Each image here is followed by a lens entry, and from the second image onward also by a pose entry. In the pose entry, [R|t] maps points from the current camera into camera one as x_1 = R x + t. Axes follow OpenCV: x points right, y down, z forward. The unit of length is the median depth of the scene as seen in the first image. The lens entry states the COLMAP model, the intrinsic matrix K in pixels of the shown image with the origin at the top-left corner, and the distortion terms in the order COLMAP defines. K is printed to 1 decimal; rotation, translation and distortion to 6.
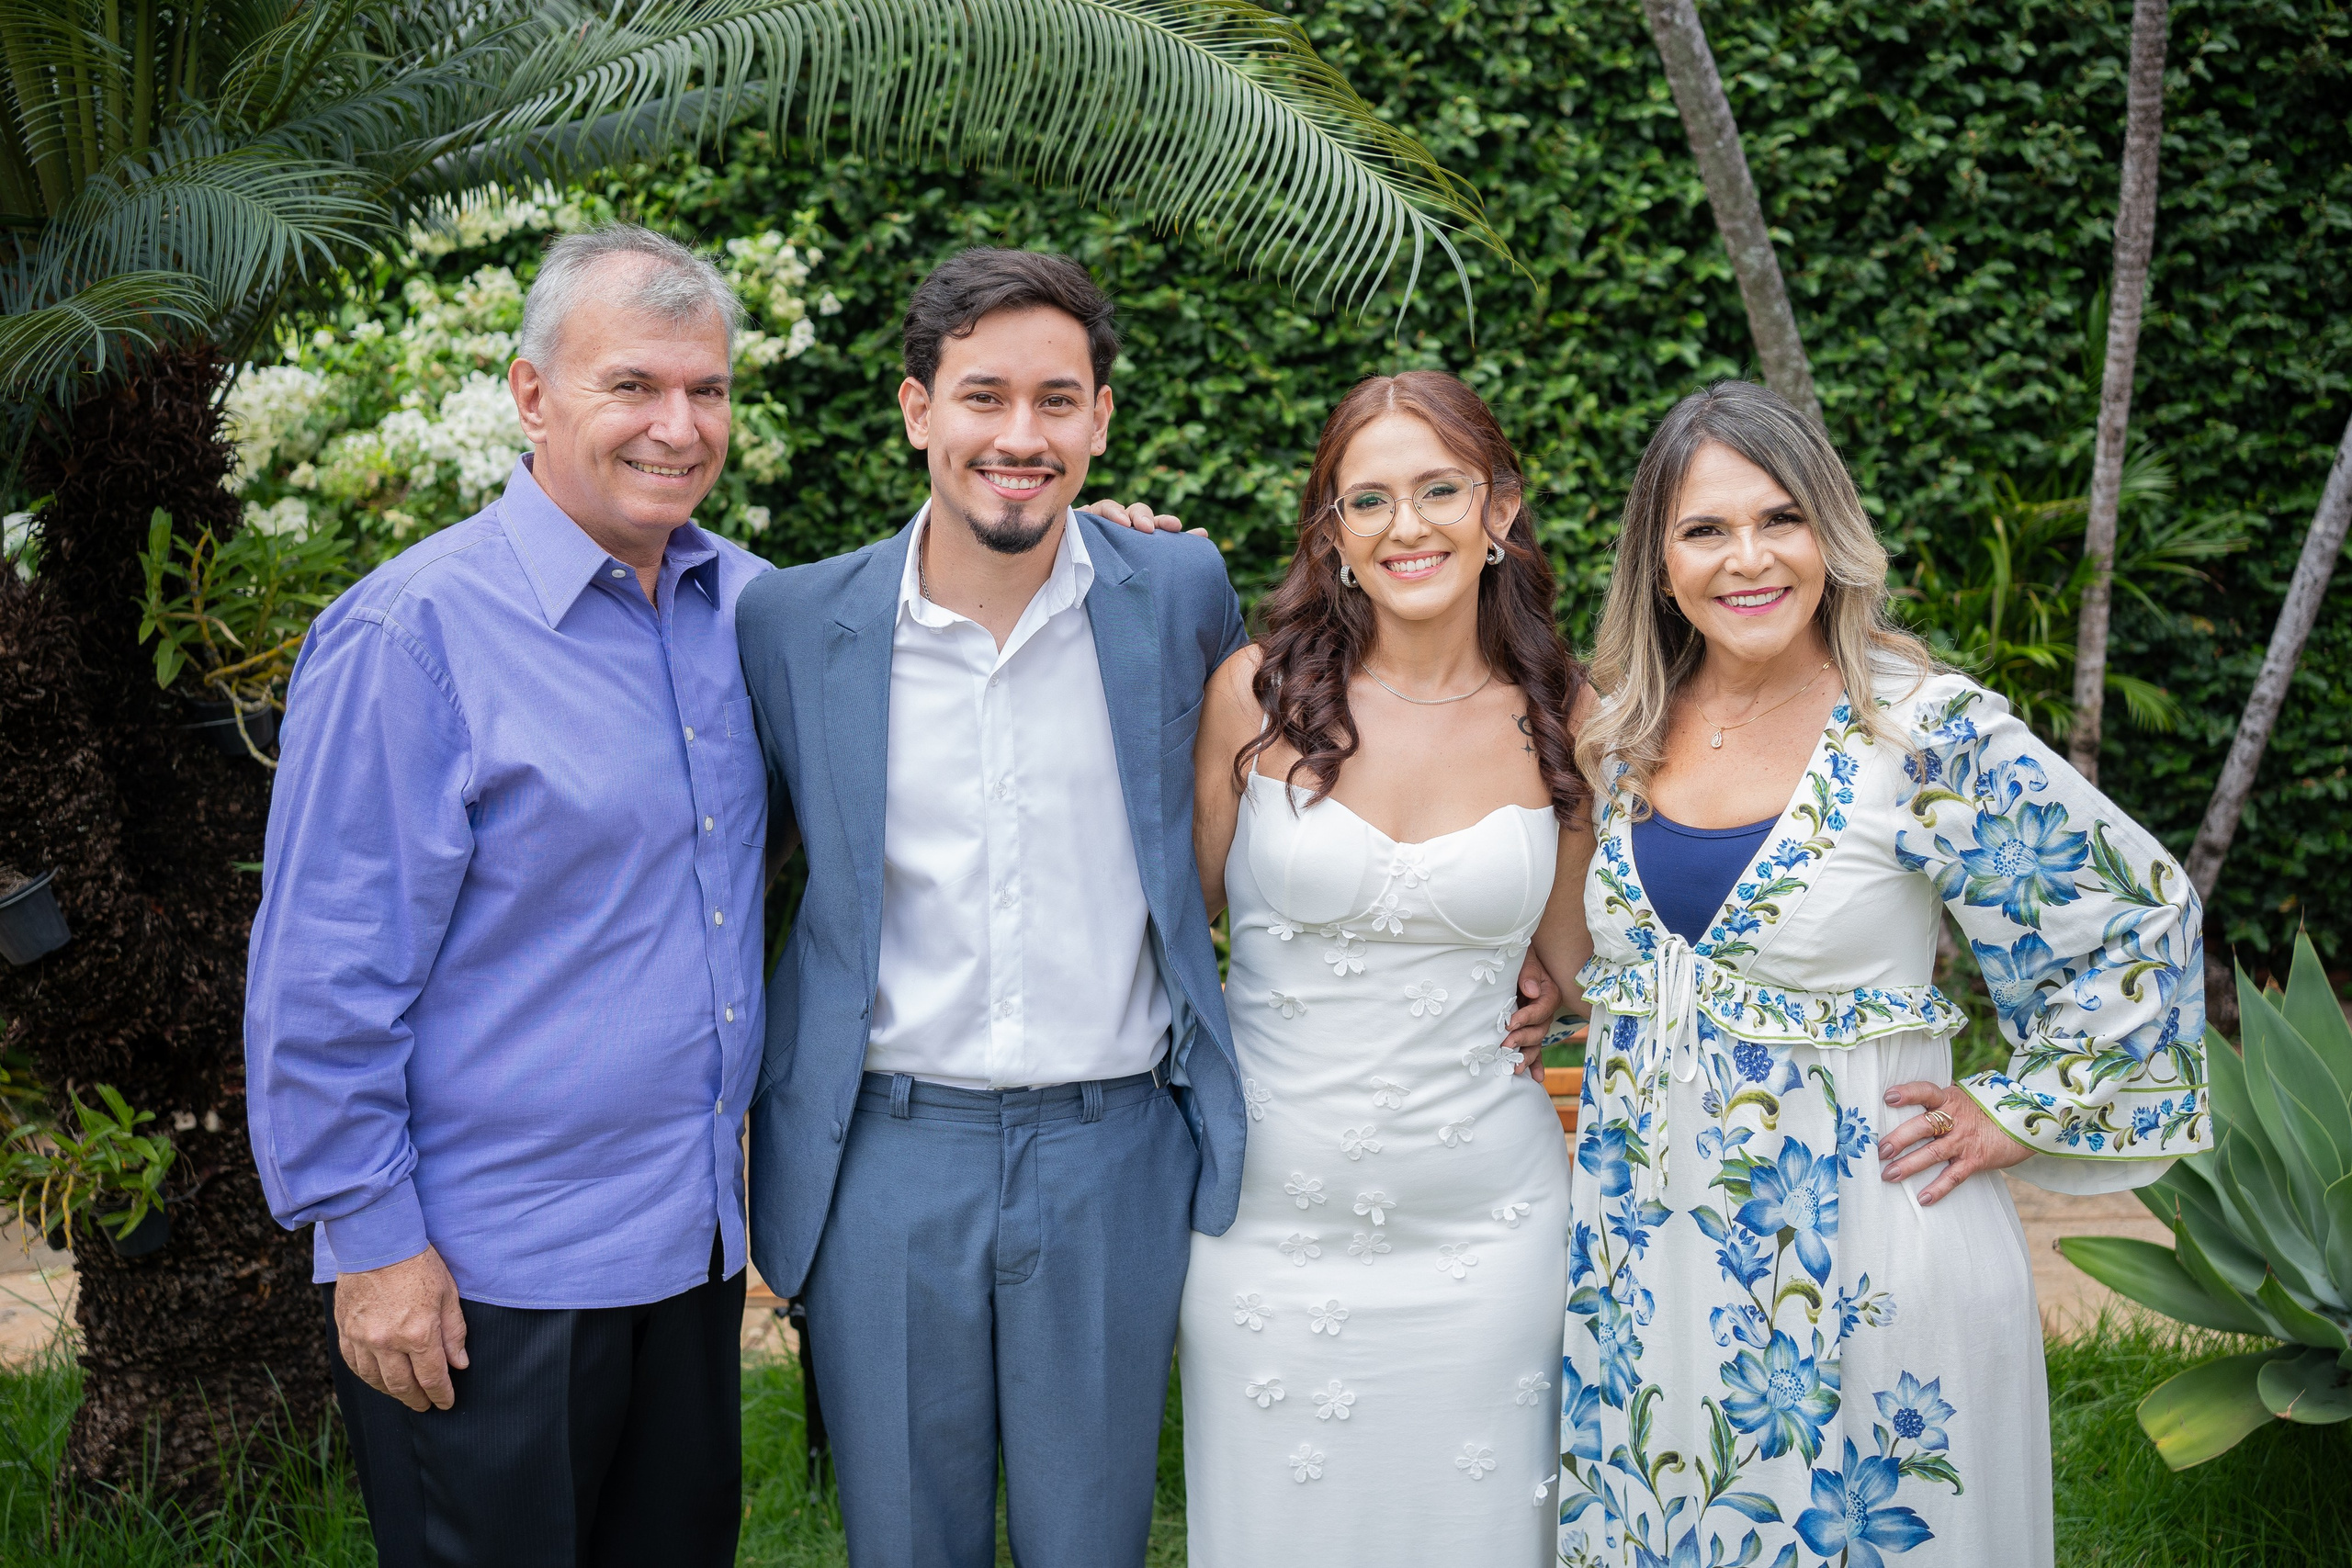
lens RADIAL K [[2384.4, 0, 1146.6], [0, 2384.4, 760.1], [0, 0, 1]] dist [0.014189, 0.000000]
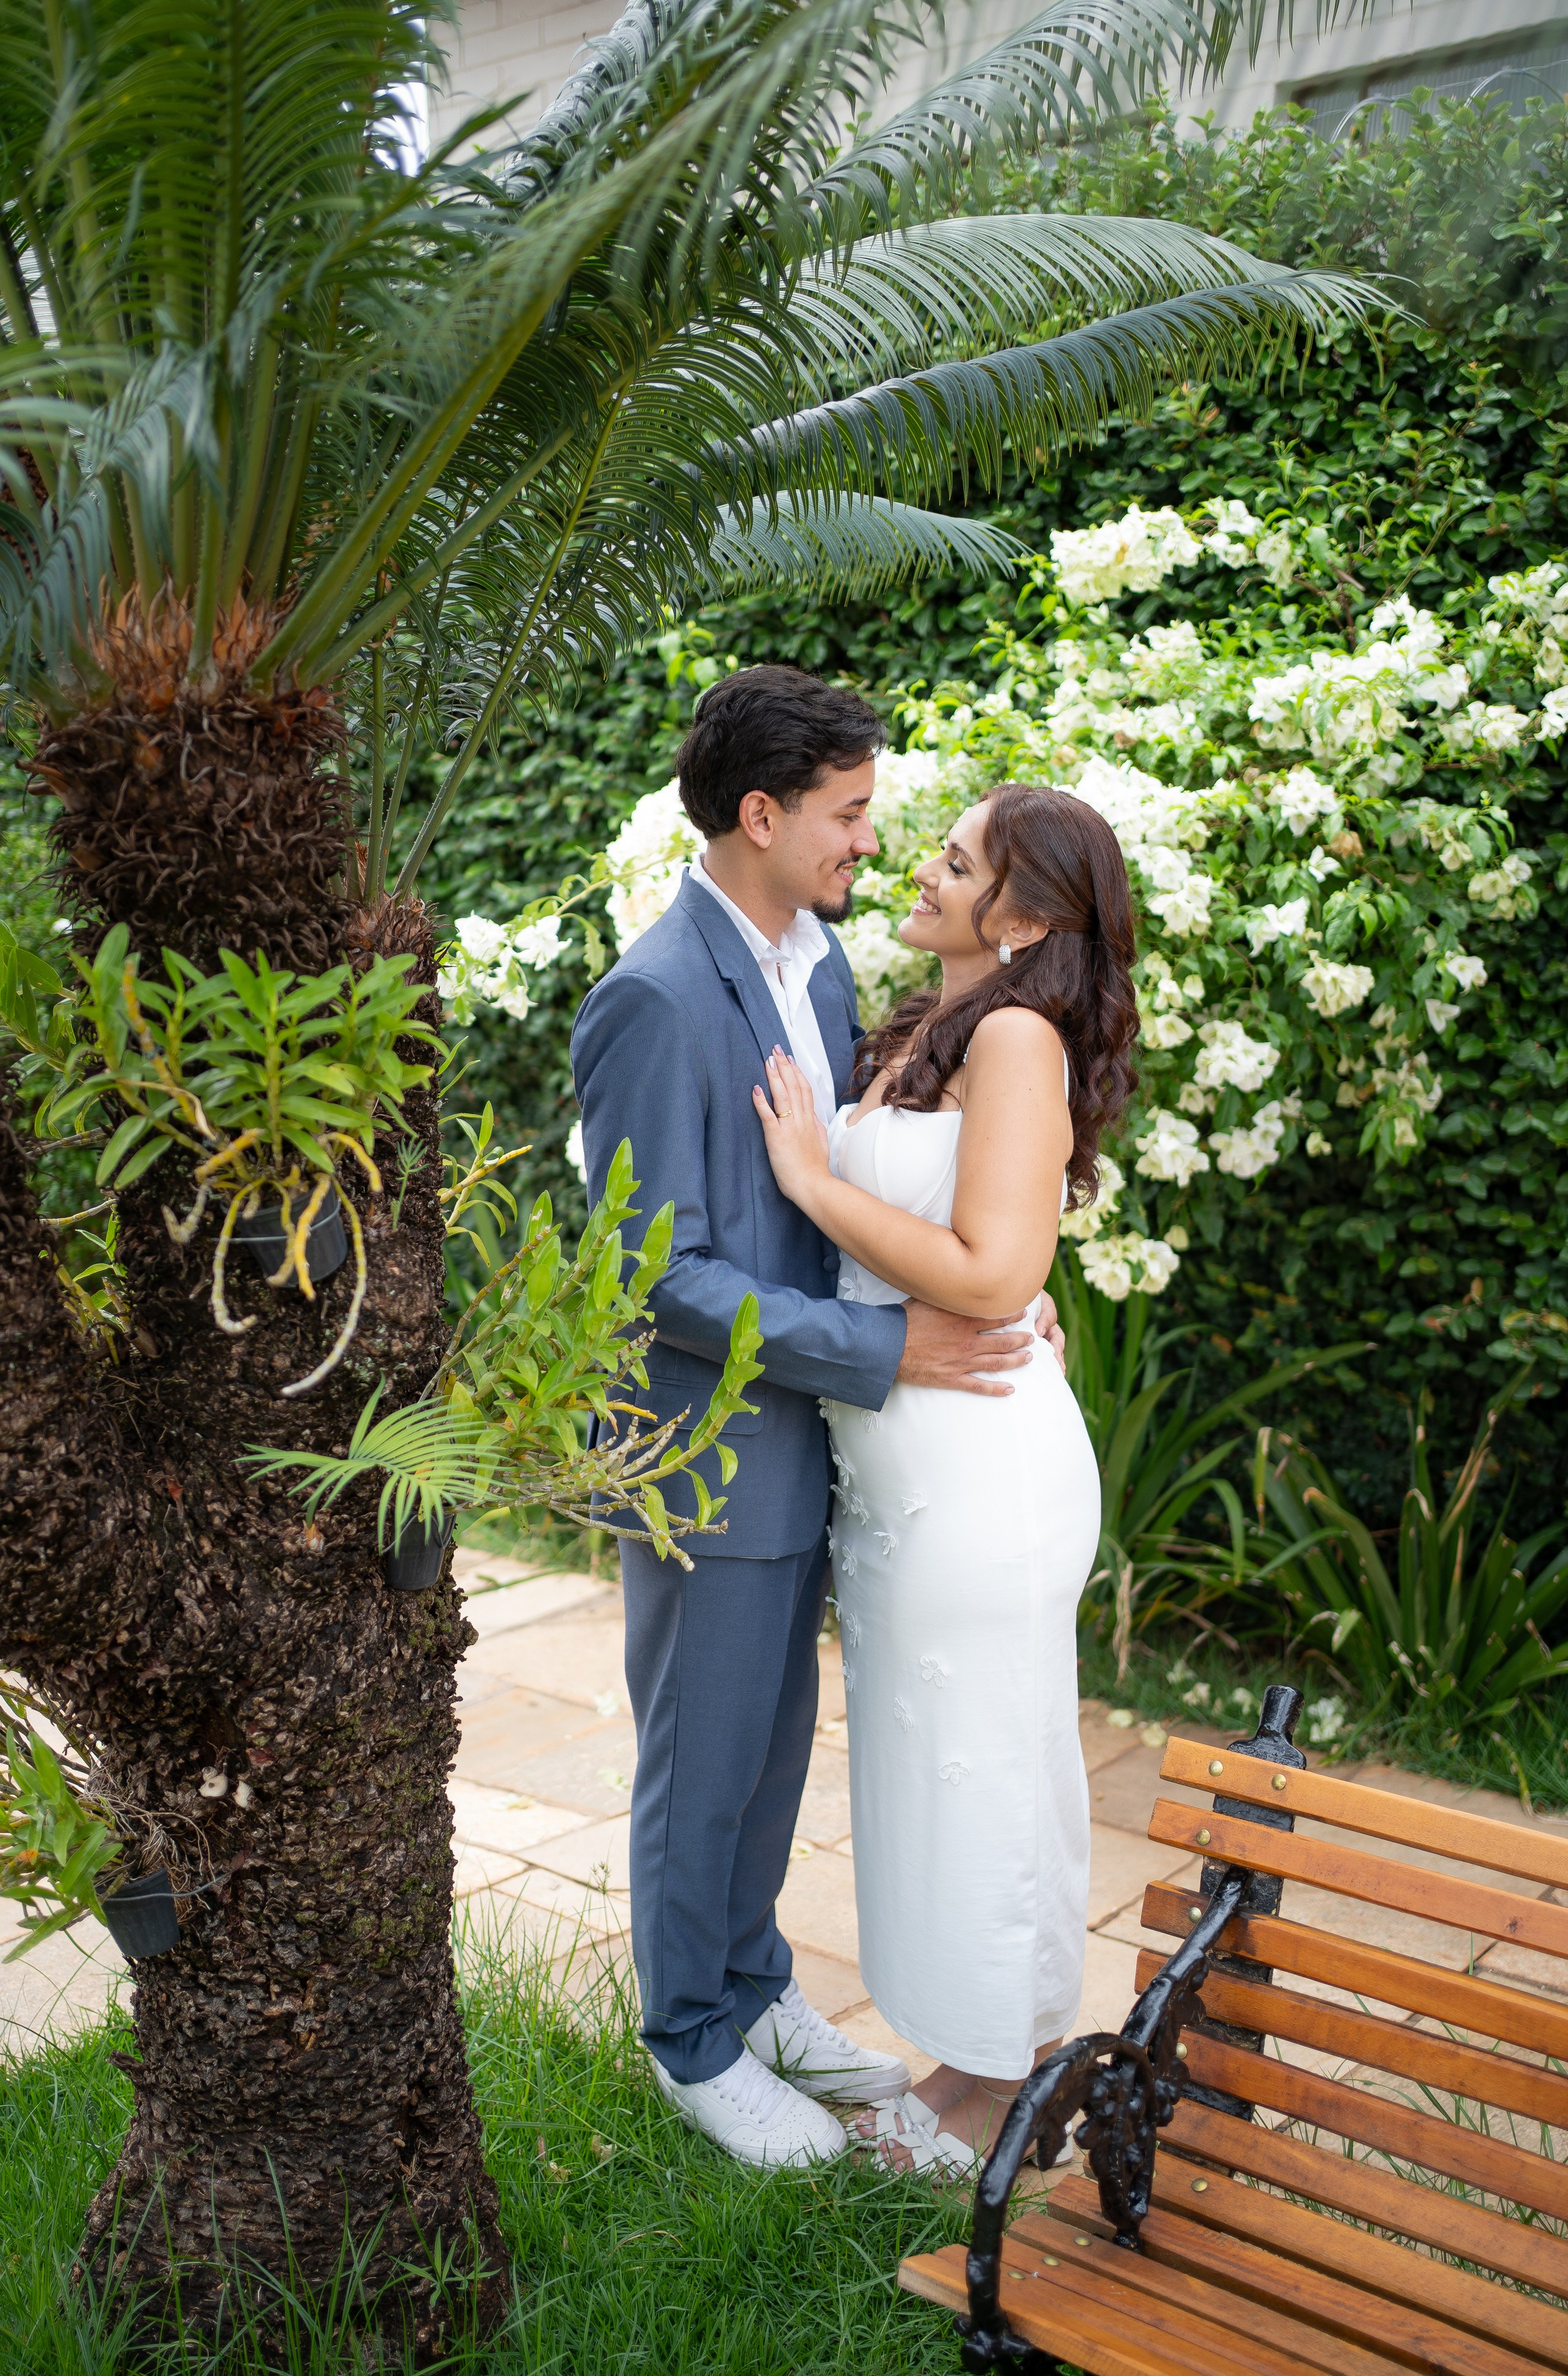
lens RADIAL K [[2408.9, 0, 833.2], [0, 2408.9, 1179.7], [0, 0, 1]] dist [0.014189, 0.000000]
pose [[0.827296, 0.109007, -0.551089, 0.076097], [-0.108868, 0.993505, 0.033086, -0.041578], [0.551117, 0.032625, 0.833790, 0.293517]]
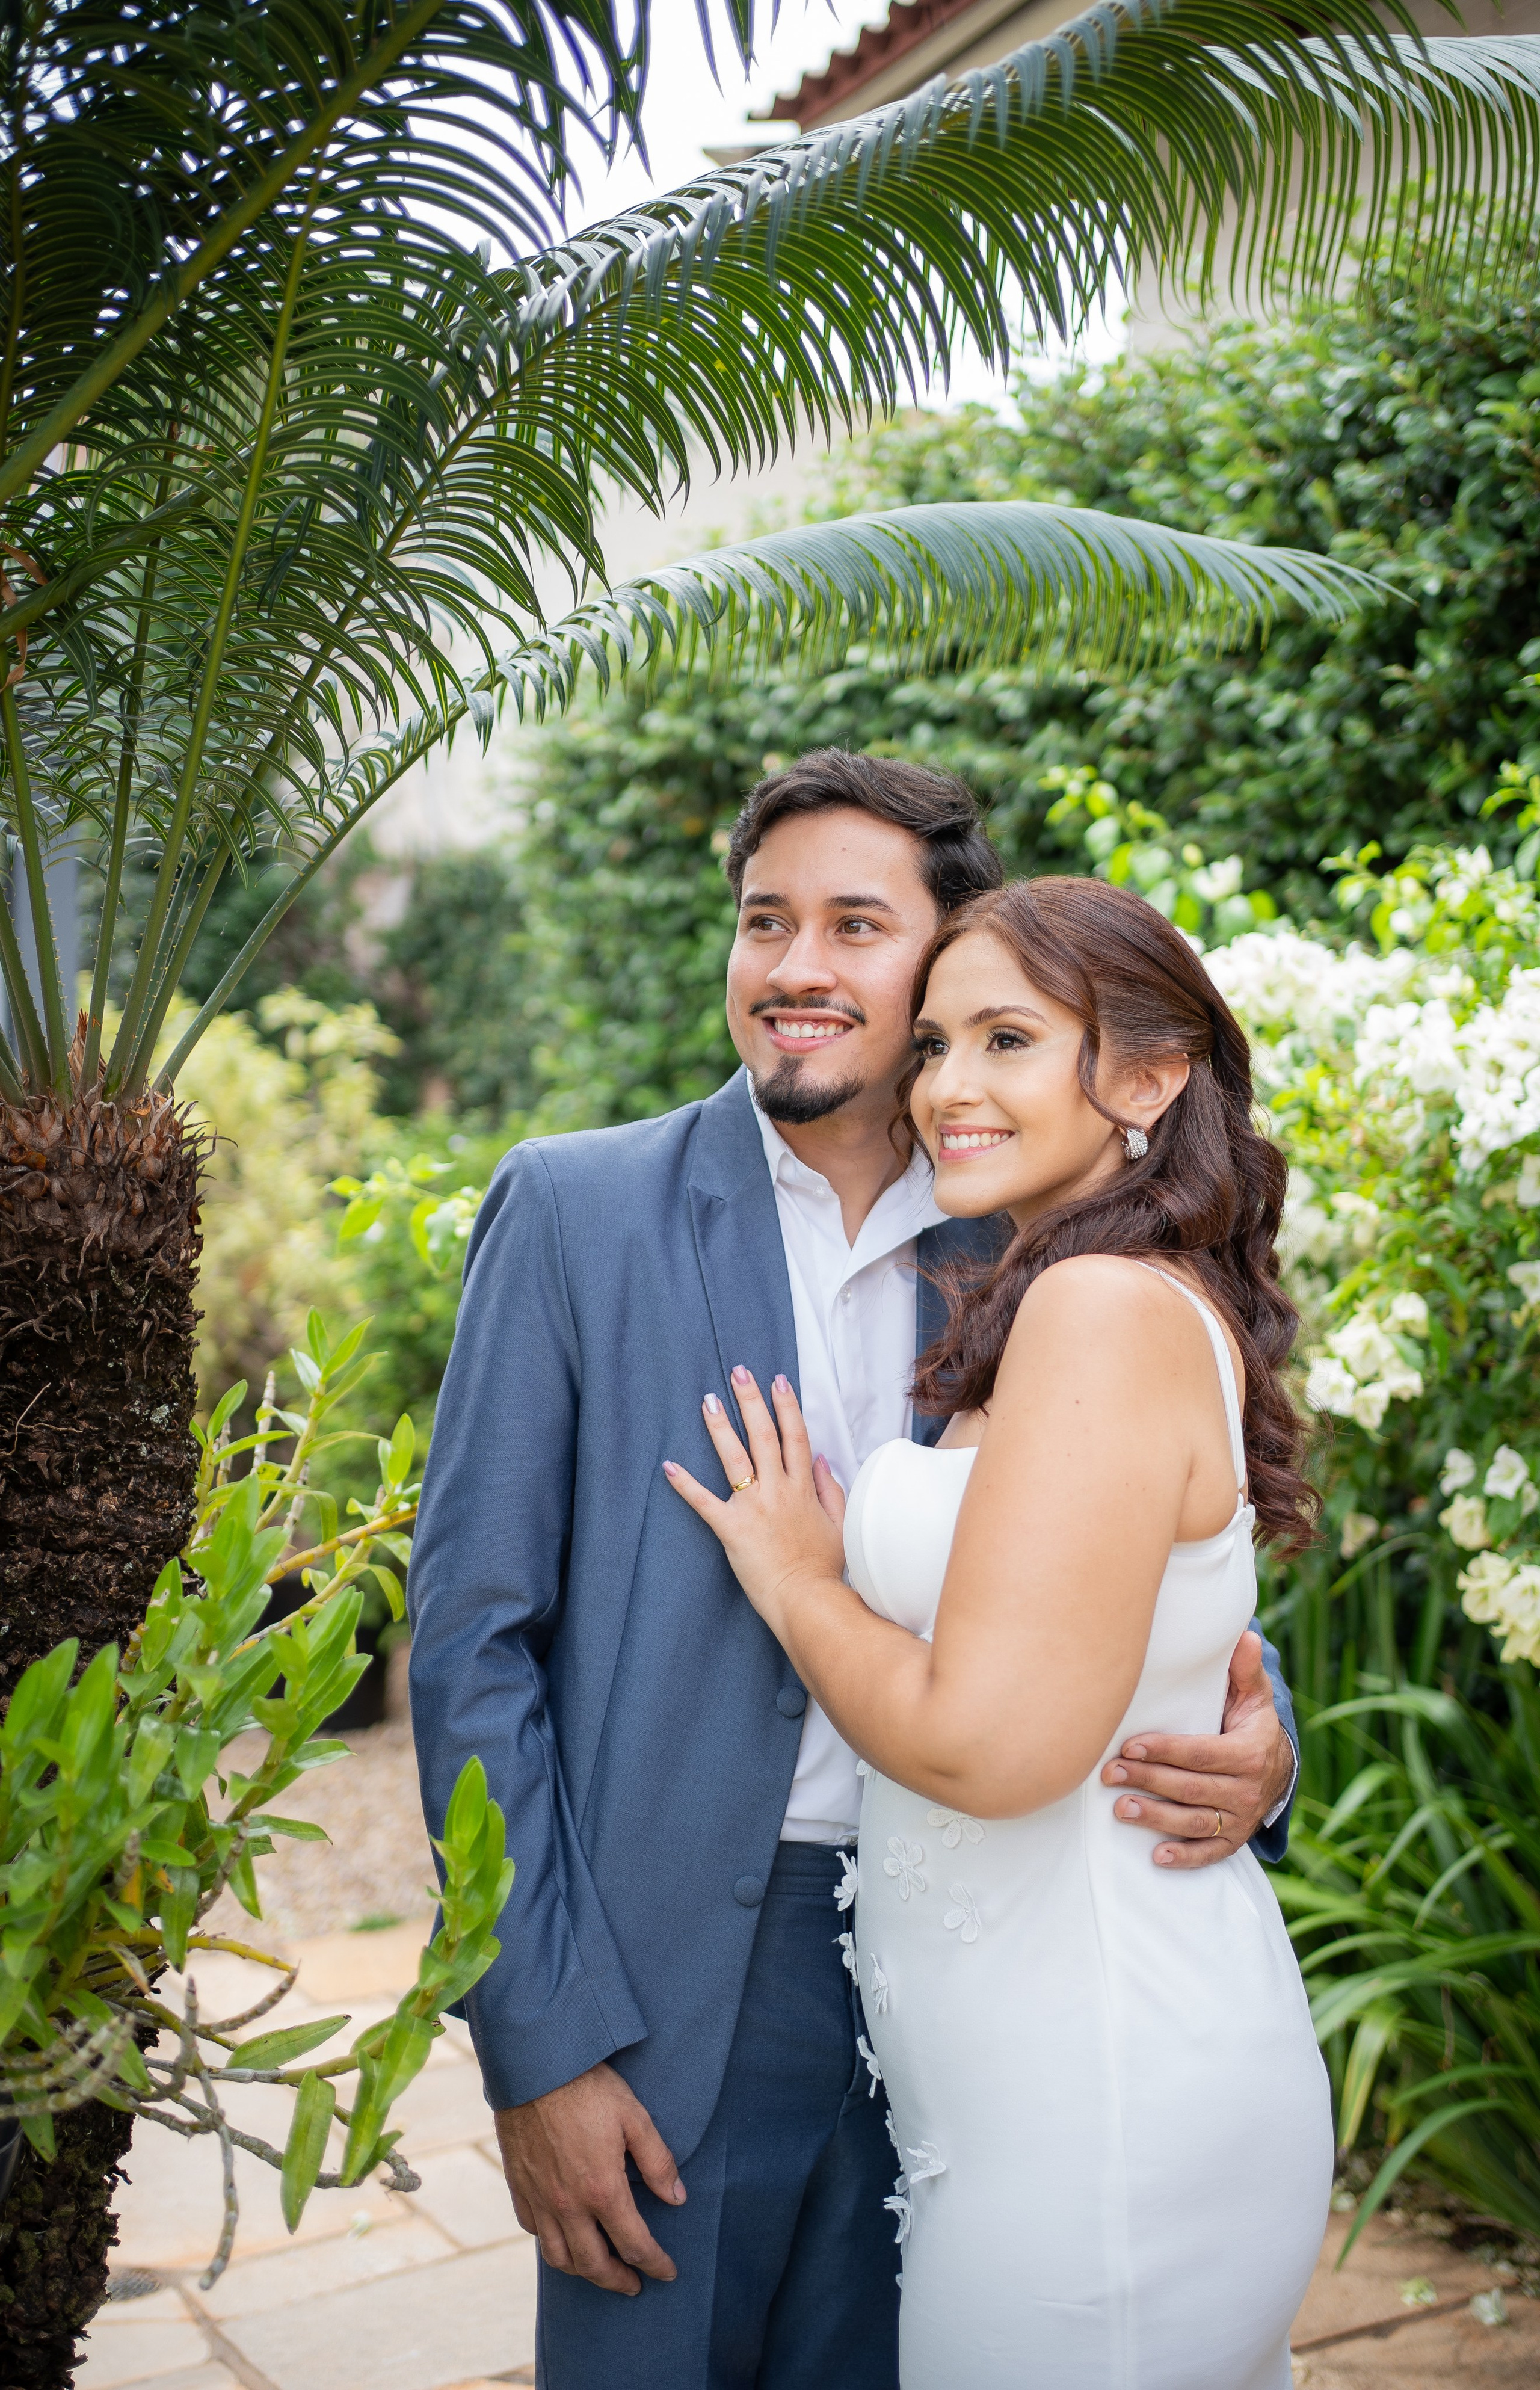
lens RADIAL K [[2463.0, 0, 779.5], [0, 2463.0, 1156.1], [0, 0, 1]] dist [0.018689, 0.000000]
pose [[0.553899, 0.018985, -0.832367, 0.049025], [-0.131400, 0.989204, -0.064878, -0.053696], [0.822149, 0.145309, 0.550414, 0.529163]]
